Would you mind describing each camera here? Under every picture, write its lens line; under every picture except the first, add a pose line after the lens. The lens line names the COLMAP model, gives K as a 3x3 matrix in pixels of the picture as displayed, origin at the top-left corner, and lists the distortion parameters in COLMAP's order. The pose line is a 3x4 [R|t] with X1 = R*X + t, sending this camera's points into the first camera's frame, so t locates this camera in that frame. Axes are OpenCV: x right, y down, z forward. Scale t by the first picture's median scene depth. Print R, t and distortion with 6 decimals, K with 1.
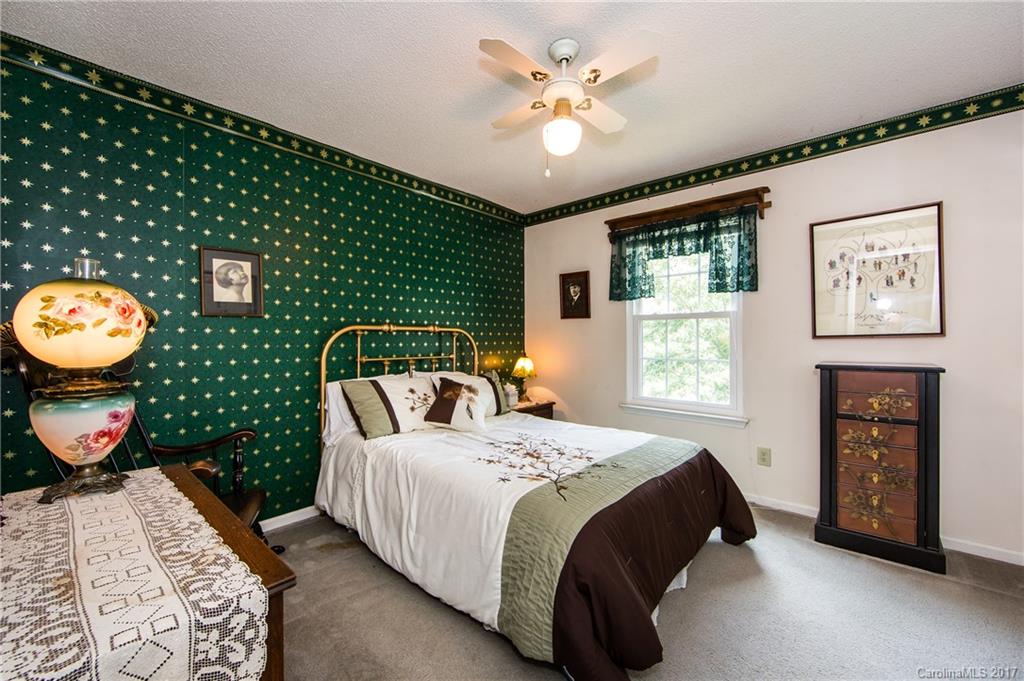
lens RADIAL K [[401.3, 0, 514.2], [0, 401.3, 340.1], [0, 0, 1]] dist [-0.006492, 0.000301]
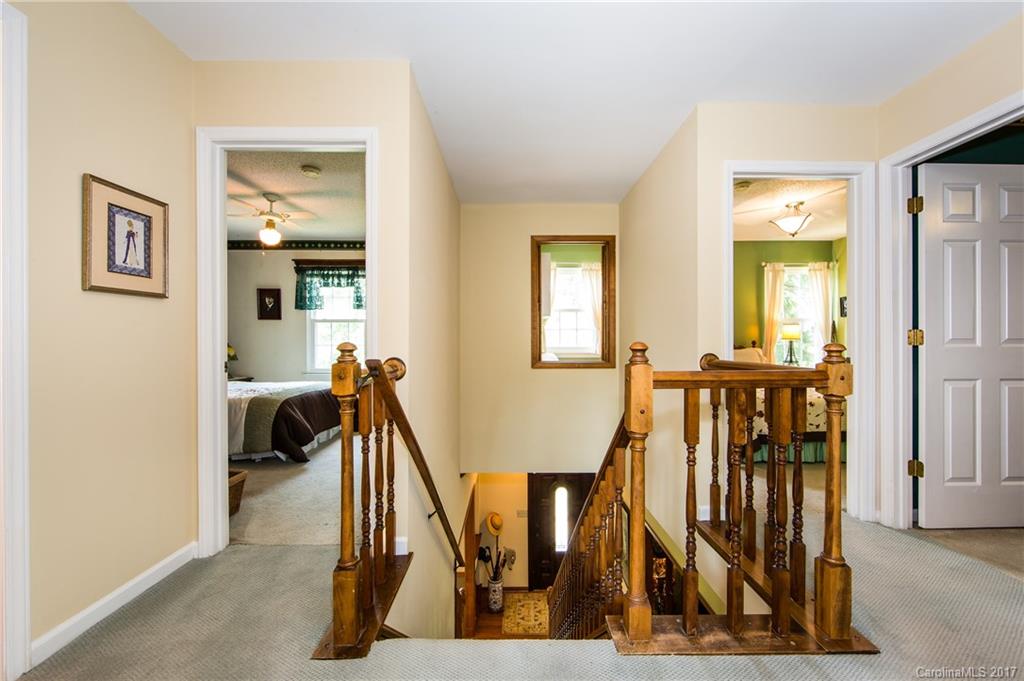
lens RADIAL K [[401.3, 0, 510.1], [0, 401.3, 340.0], [0, 0, 1]] dist [-0.006492, 0.000301]
pose [[0.752024, -0.003314, 0.659127, -0.177233], [0.000101, 0.999988, 0.004913, 0.016373], [-0.659136, -0.003628, 0.752015, -0.796724]]
